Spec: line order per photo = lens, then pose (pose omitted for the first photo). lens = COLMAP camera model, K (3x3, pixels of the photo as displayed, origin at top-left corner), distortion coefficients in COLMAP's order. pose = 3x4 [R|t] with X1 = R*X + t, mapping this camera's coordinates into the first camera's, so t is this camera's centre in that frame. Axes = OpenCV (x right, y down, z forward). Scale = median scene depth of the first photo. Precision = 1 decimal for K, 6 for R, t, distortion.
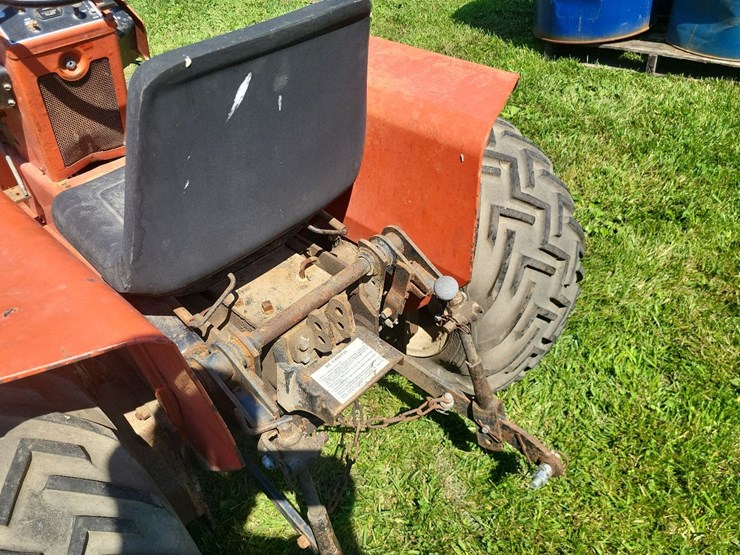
lens RADIAL K [[567.1, 0, 368.4], [0, 567.1, 279.0], [0, 0, 1]] dist [0.046860, -0.036901]
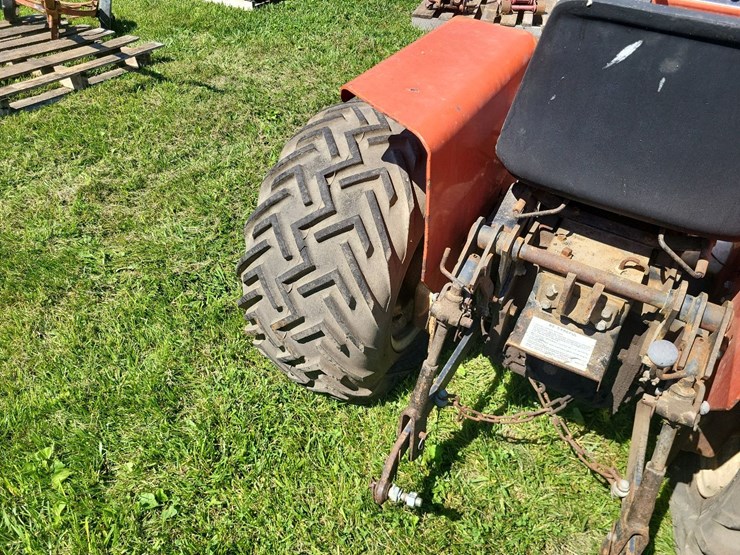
lens RADIAL K [[567.1, 0, 362.6], [0, 567.1, 268.7], [0, 0, 1]] dist [0.046860, -0.036901]
pose [[0.227527, 0.668628, -0.707932, 0.470302], [-0.671357, 0.634308, 0.383319, -0.078855], [0.705345, 0.388060, 0.593211, 0.052143]]
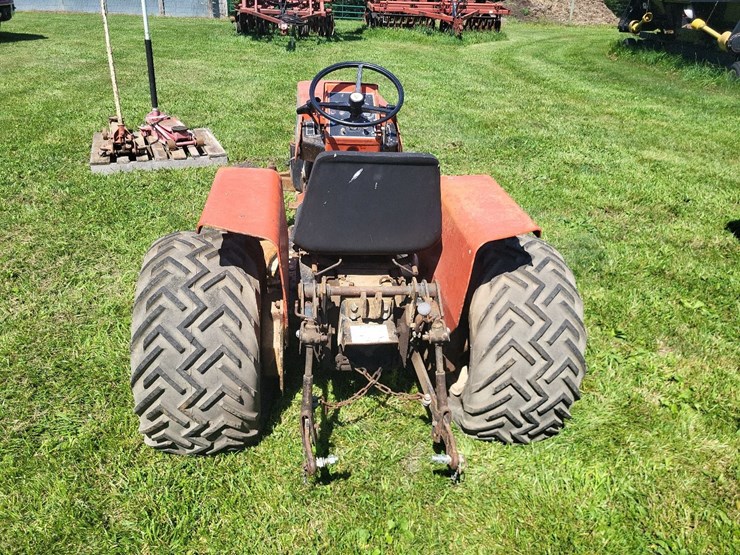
lens RADIAL K [[553.1, 0, 372.1], [0, 553.1, 274.8], [0, 0, 1]] dist [0.036226, -0.001081]
pose [[0.772048, 0.382337, -0.507701, 0.691405], [-0.484663, 0.870930, -0.081140, 0.116020], [0.411149, 0.308707, 0.857704, -0.493653]]
